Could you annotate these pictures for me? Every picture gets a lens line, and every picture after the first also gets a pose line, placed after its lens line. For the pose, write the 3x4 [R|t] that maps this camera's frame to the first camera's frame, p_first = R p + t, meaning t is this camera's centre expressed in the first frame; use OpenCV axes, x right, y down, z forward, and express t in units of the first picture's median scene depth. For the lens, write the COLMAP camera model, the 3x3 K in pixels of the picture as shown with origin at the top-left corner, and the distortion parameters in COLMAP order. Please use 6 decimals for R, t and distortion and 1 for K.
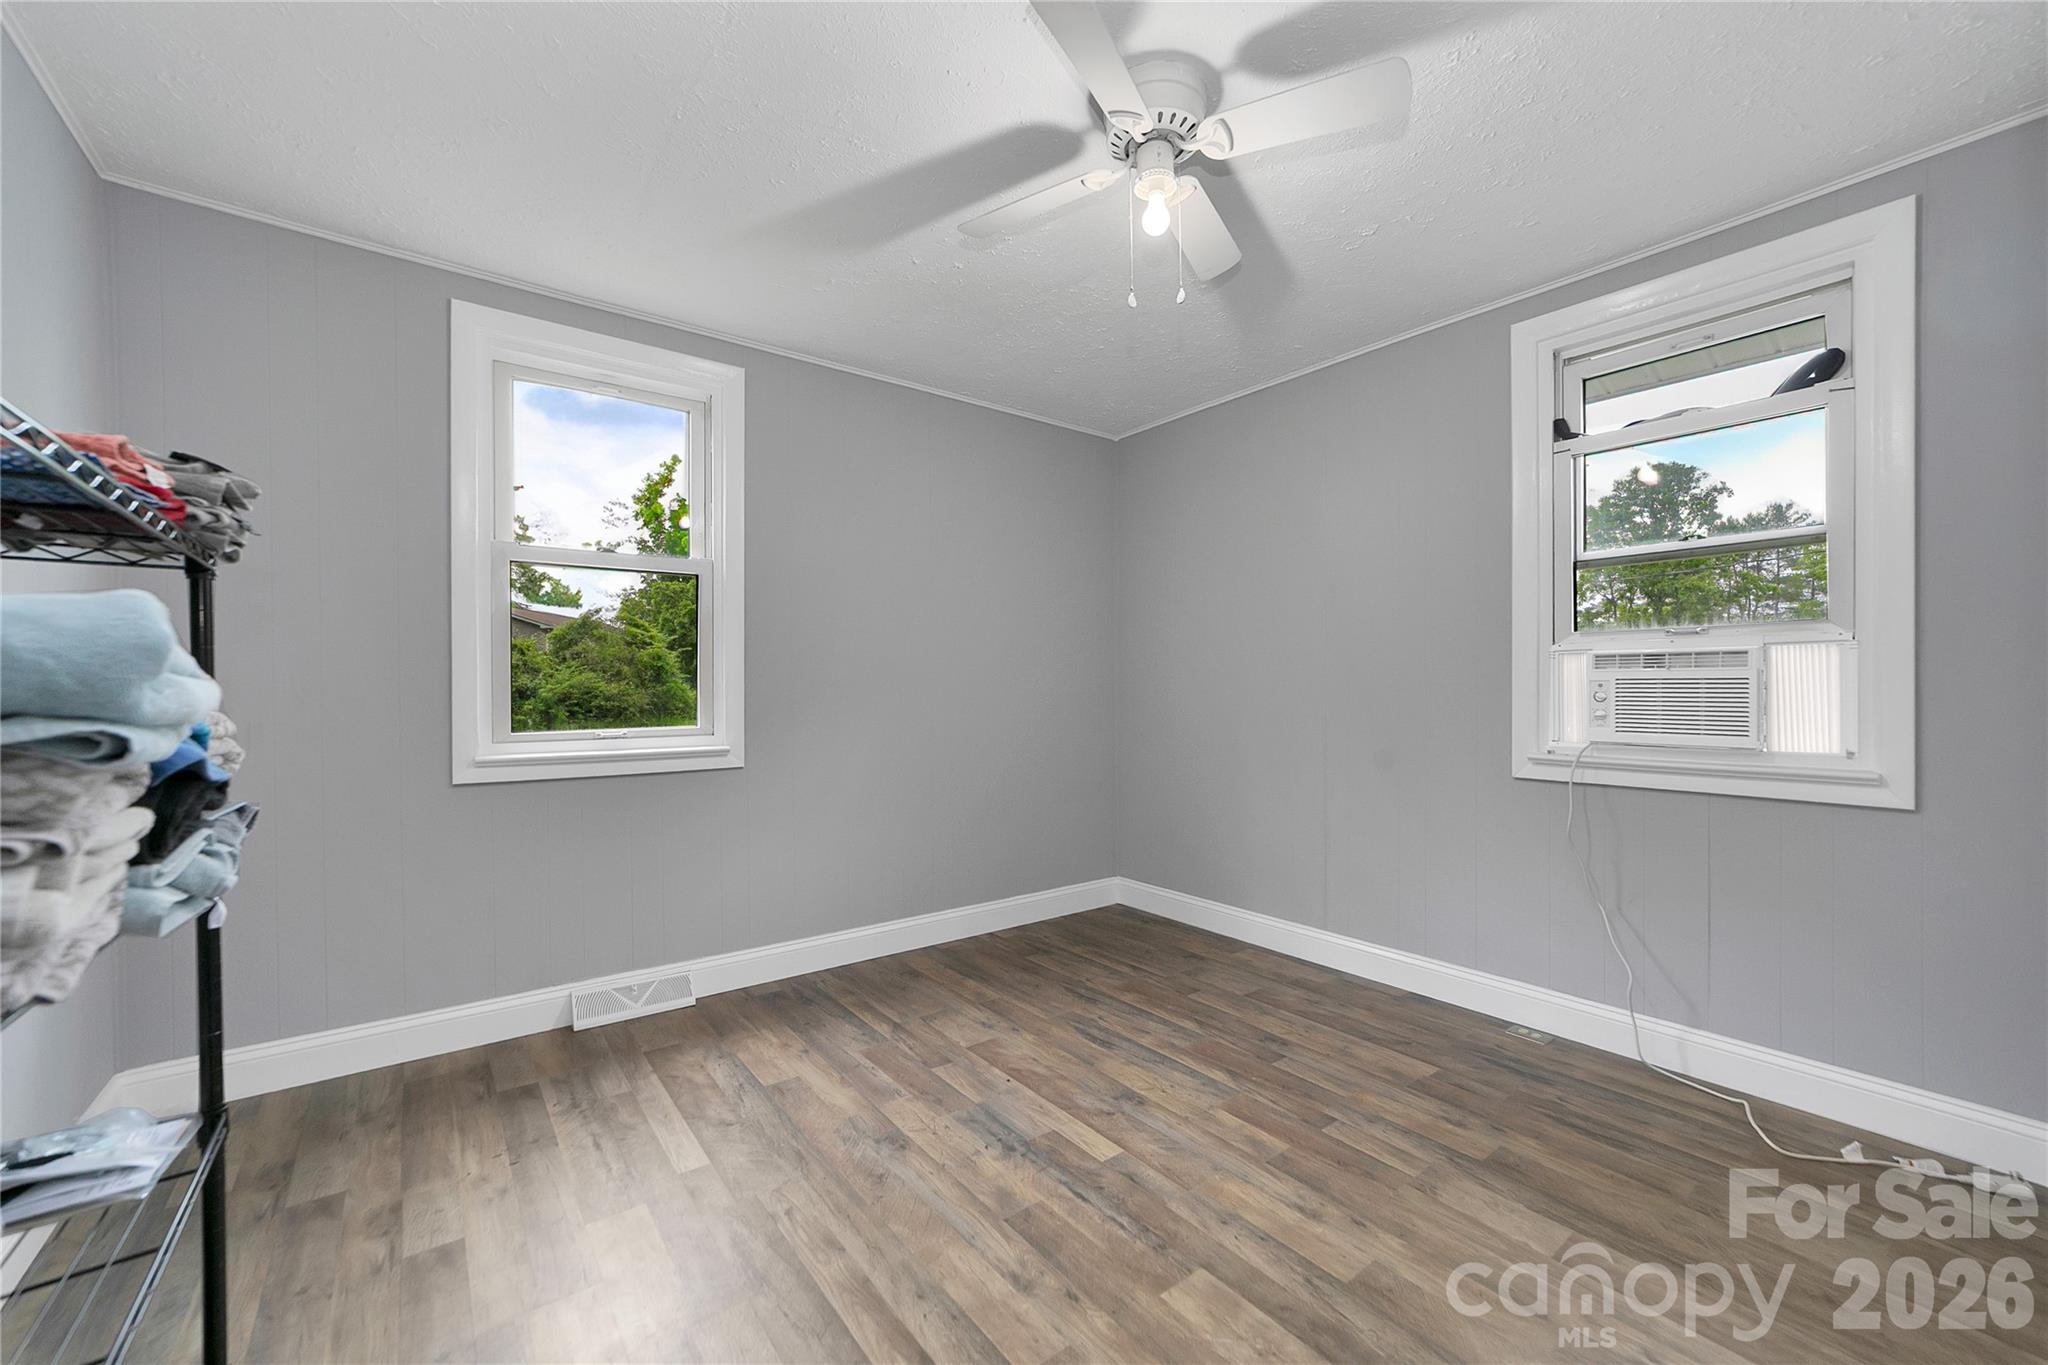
lens RADIAL K [[799.9, 0, 1037.1], [0, 799.9, 690.4], [0, 0, 1]] dist [-0.013078, 0.006464]
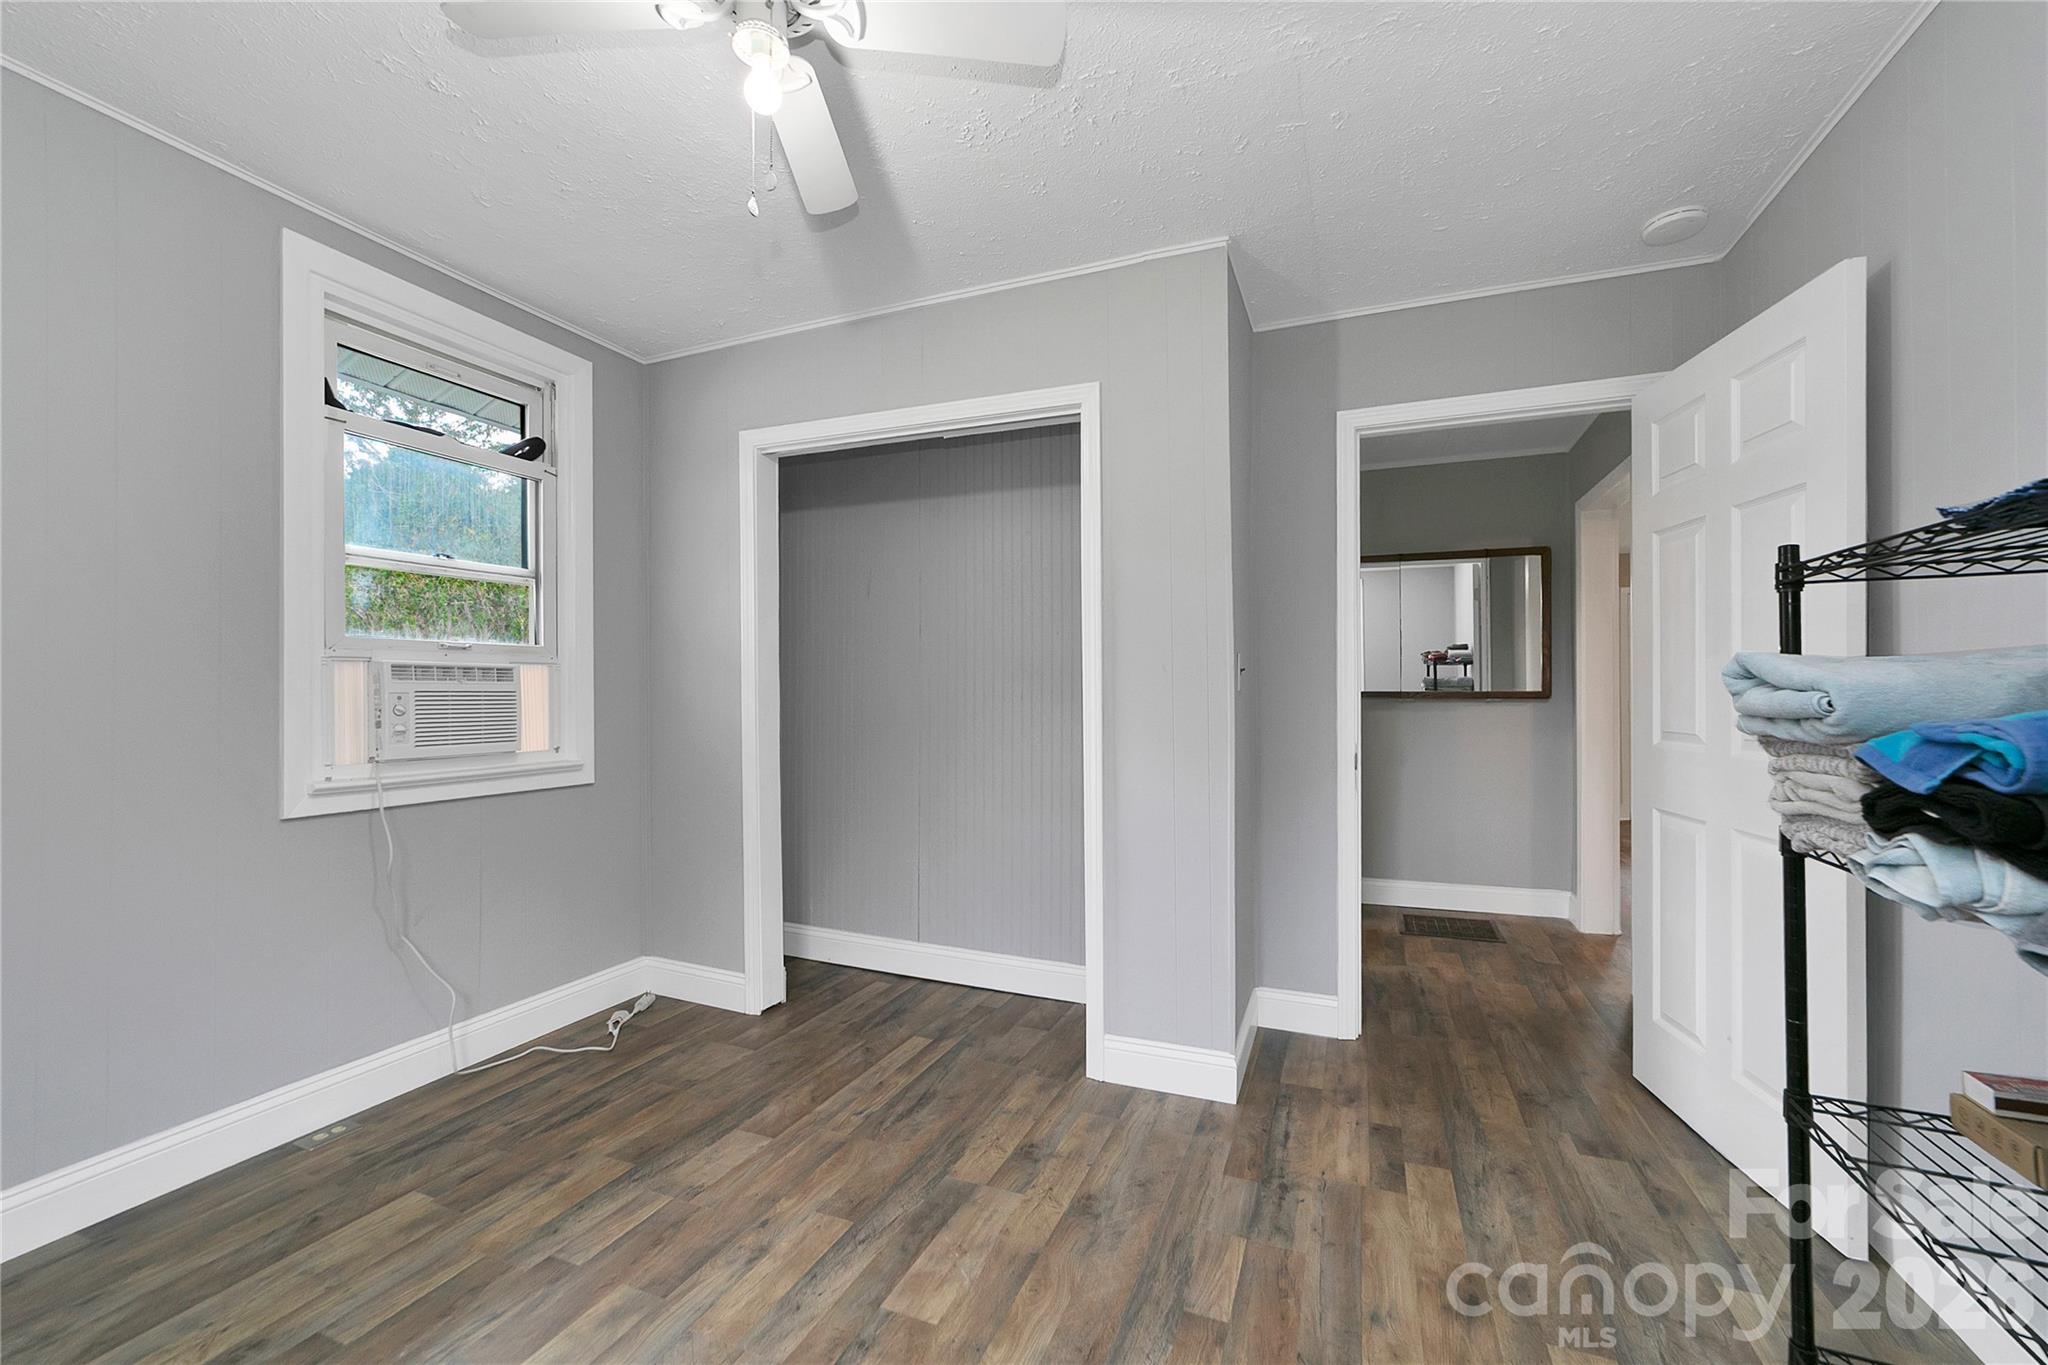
lens RADIAL K [[799.9, 0, 1033.1], [0, 799.9, 682.8], [0, 0, 1]] dist [-0.013078, 0.006464]
pose [[-0.488034, 0.015483, 0.872687, -0.521228], [0.007299, 0.999880, -0.013658, -0.006918], [-0.872794, -0.000296, -0.488089, 0.935013]]
